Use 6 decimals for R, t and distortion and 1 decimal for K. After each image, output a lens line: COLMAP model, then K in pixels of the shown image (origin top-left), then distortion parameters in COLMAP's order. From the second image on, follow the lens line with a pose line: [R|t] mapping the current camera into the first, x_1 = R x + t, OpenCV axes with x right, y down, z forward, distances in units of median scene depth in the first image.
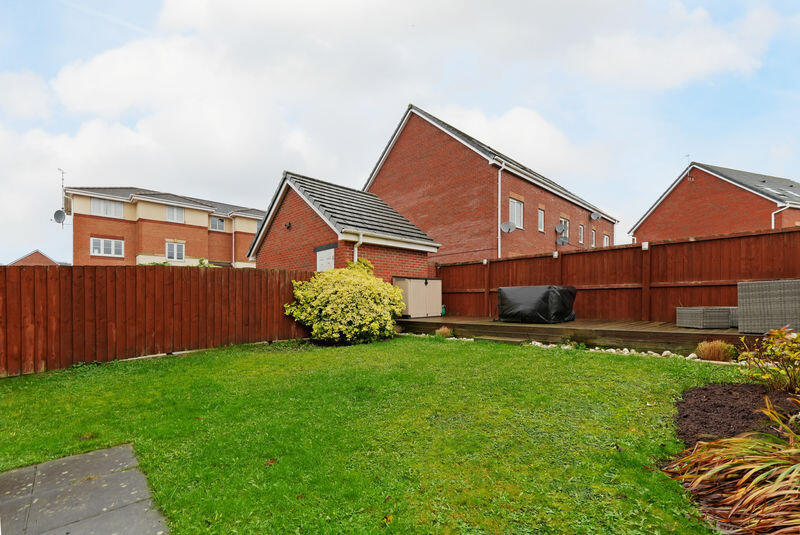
lens RADIAL K [[352.1, 0, 392.8], [0, 352.1, 298.3], [0, 0, 1]] dist [-0.000432, 0.000332]
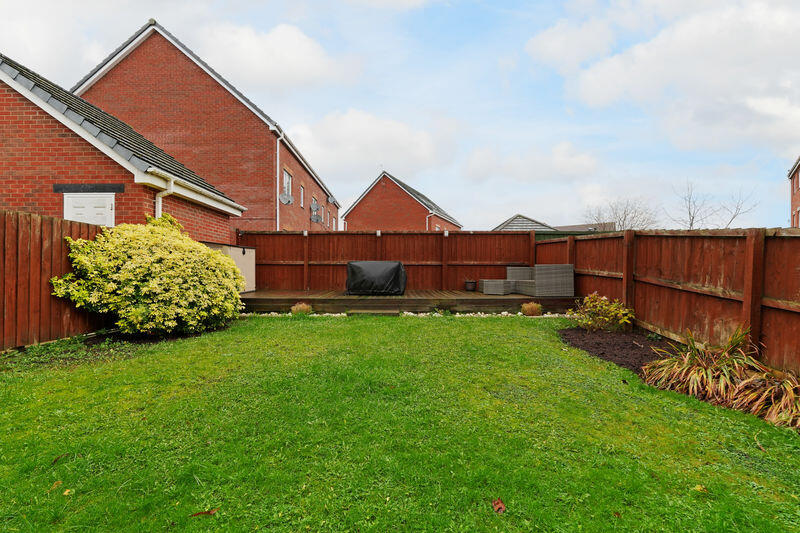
lens RADIAL K [[345.4, 0, 399.1], [0, 345.4, 270.4], [0, 0, 1]] dist [0.012235, -0.000017]
pose [[0.708311, 0.014554, 0.705750, -0.305828], [-0.014633, 0.999875, -0.005933, -0.000696], [-0.705749, -0.006125, 0.708436, 0.199928]]
